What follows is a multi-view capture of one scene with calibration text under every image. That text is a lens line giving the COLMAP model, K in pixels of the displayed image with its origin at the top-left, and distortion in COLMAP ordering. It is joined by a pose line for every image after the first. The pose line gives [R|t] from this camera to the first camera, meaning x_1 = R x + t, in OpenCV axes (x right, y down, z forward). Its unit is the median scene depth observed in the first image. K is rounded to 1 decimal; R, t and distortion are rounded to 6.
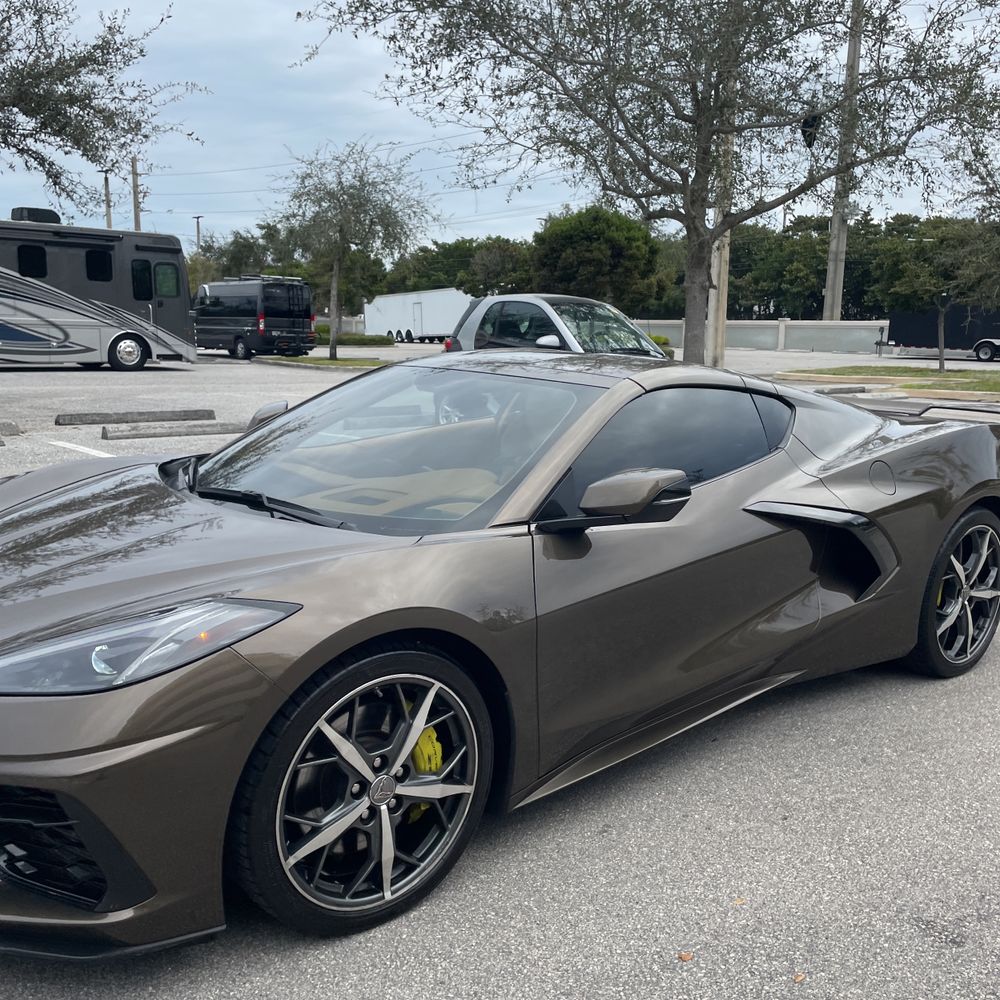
lens RADIAL K [[1006.1, 0, 509.5], [0, 1006.1, 502.3], [0, 0, 1]] dist [0.098483, -0.134789]
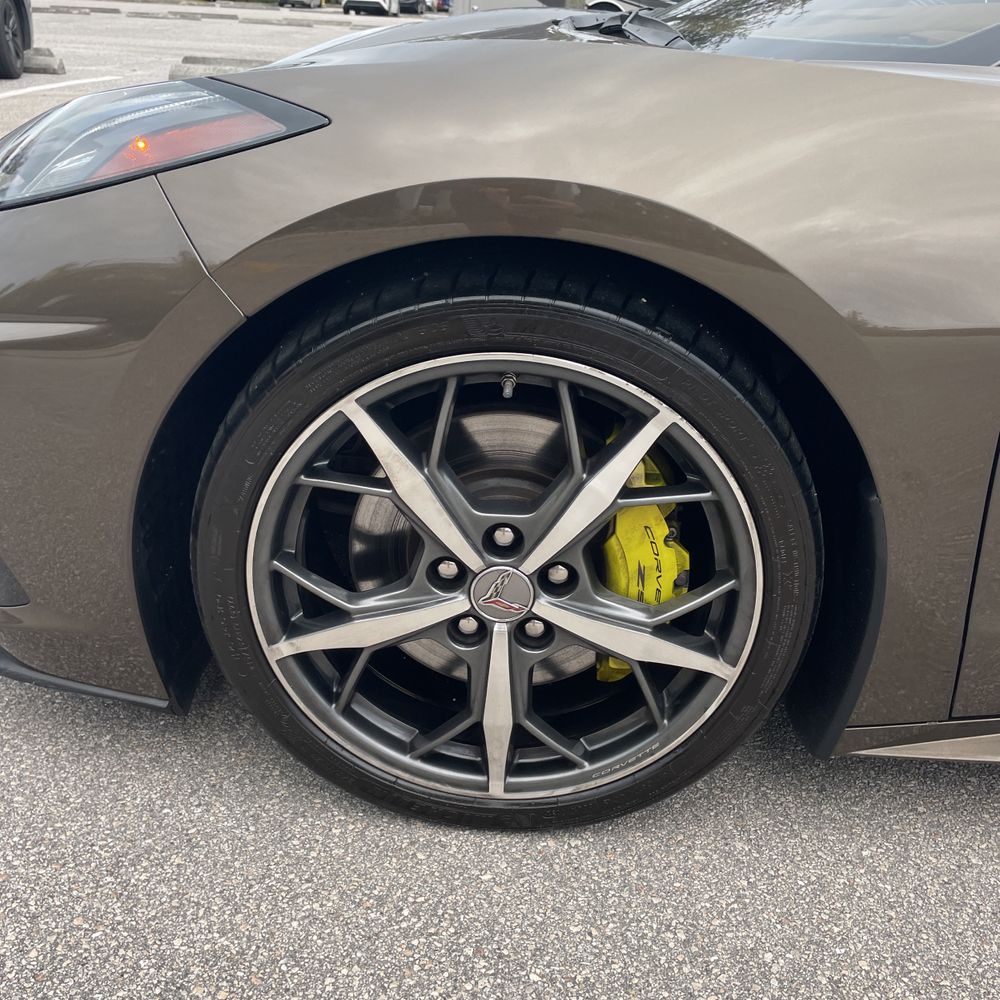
lens RADIAL K [[1013.6, 0, 500.0], [0, 1013.6, 500.0], [0, 0, 1]] dist [0.093048, -0.129457]
pose [[0.726091, 0.321025, -0.608059, 0.013743], [-0.163039, 0.939483, 0.301313, 0.009479], [0.667990, -0.119644, 0.734490, 0.061923]]
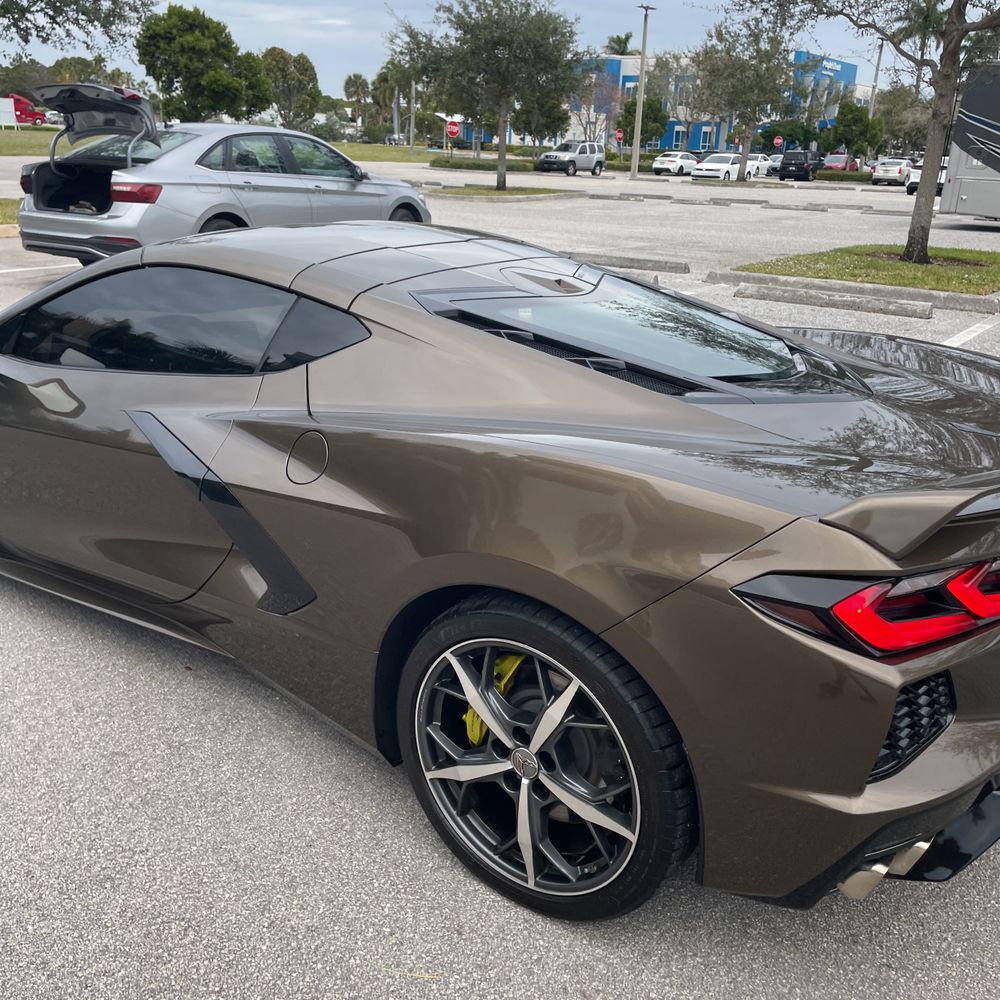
lens RADIAL K [[1020.6, 0, 490.9], [0, 1020.6, 482.5], [0, 0, 1]] dist [0.083083, -0.106480]
pose [[0.216749, 0.301250, -0.928584, 0.150855], [-0.205581, 0.943951, 0.258249, -0.030031], [0.954336, 0.134924, 0.266532, 0.138781]]
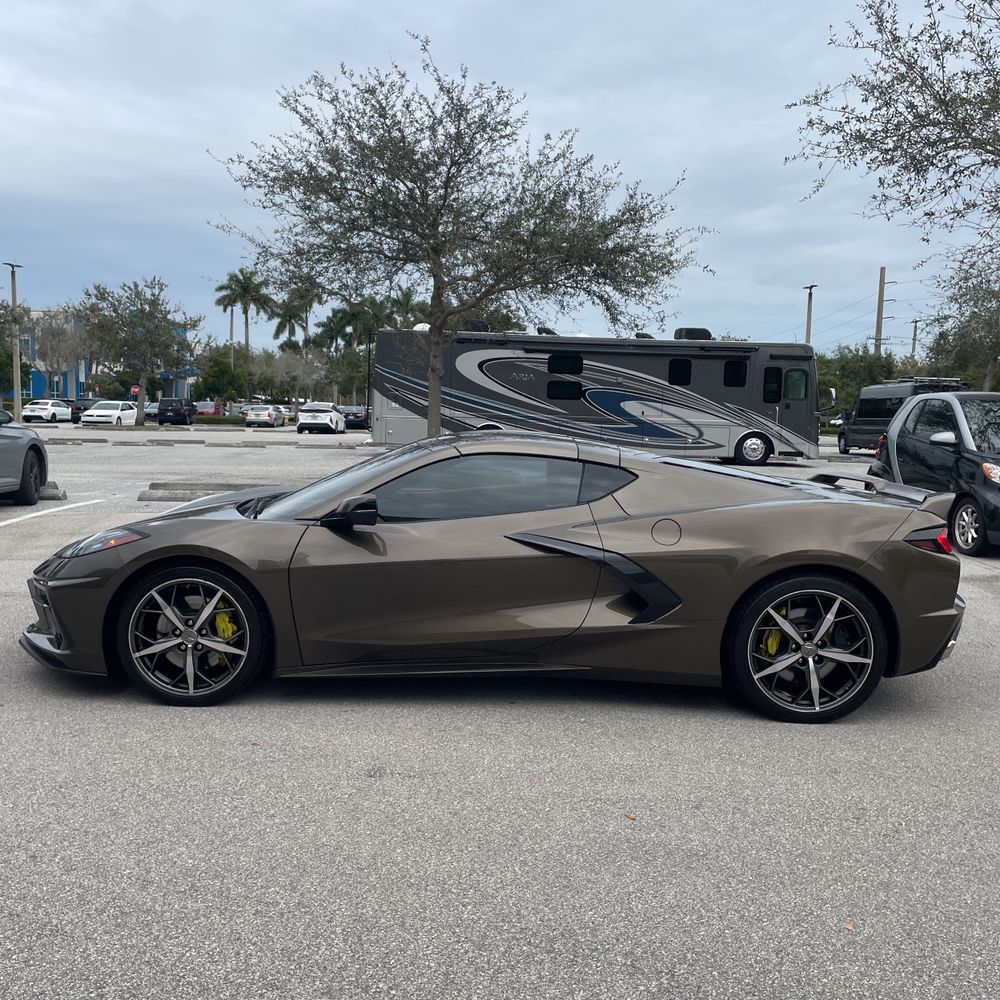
lens RADIAL K [[1008.6, 0, 519.9], [0, 1008.6, 514.8], [0, 0, 1]] dist [0.104124, -0.184087]
pose [[0.767872, 0.067331, -0.637055, 0.154946], [-0.122507, 0.991541, -0.042867, 0.004688], [0.628780, 0.110960, 0.769625, -0.016075]]
